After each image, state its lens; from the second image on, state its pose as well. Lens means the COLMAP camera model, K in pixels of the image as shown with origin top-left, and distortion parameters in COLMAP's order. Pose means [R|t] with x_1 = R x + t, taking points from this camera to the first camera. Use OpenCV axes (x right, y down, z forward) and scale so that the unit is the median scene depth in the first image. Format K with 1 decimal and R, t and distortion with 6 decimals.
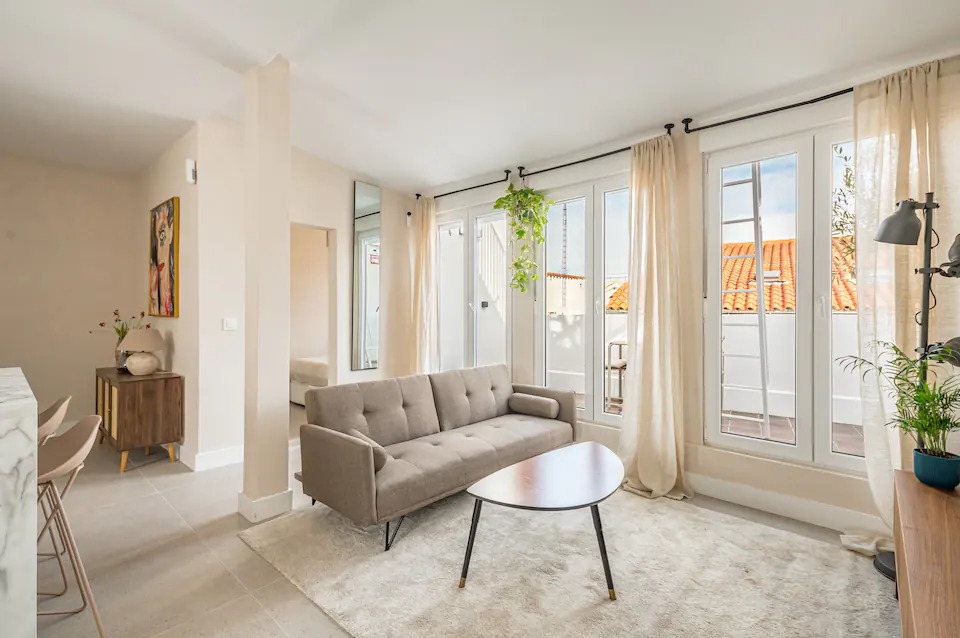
lens RADIAL K [[439.1, 0, 480.0], [0, 439.1, 319.0], [0, 0, 1]] dist [-0.000825, -0.000173]
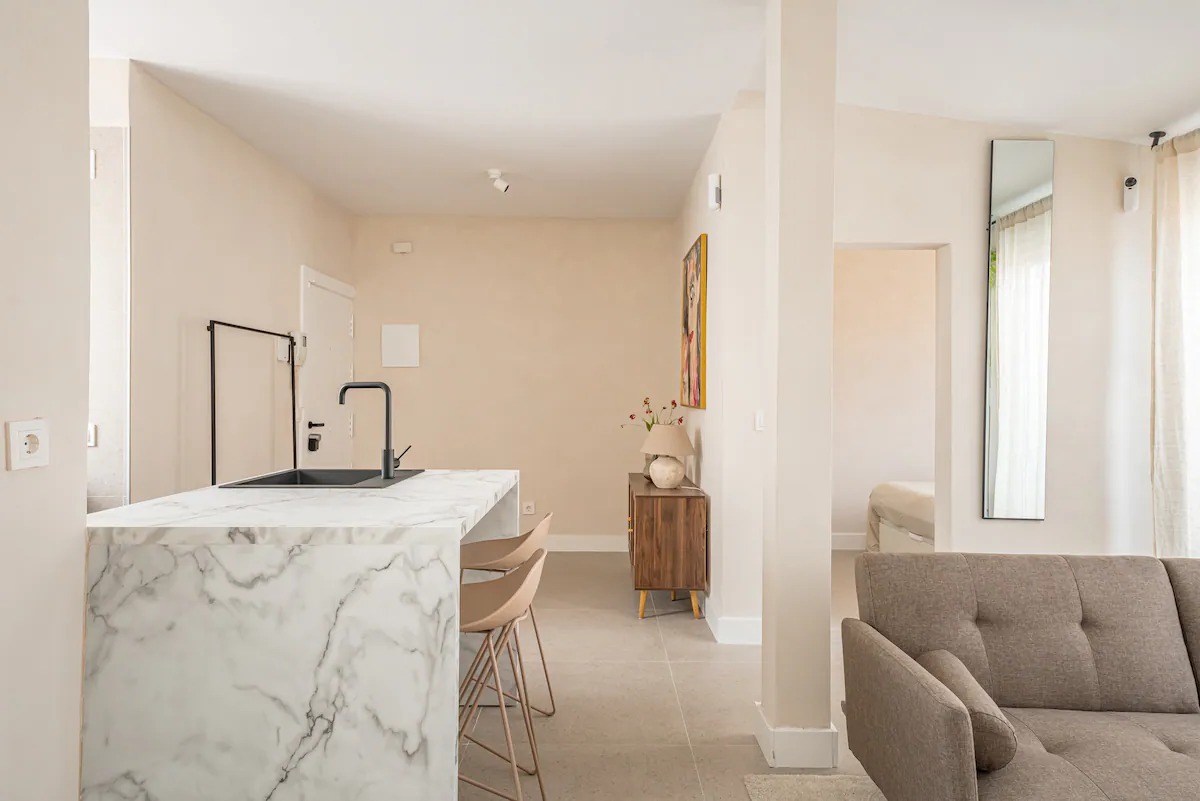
lens RADIAL K [[718.3, 0, 585.5], [0, 718.3, 399.6], [0, 0, 1]] dist [0.028479, -0.001067]
pose [[0.672116, 0.003218, -0.740439, 0.019324], [-0.012948, 0.999889, -0.007408, -0.008150], [0.740332, 0.014566, 0.672083, 0.109191]]
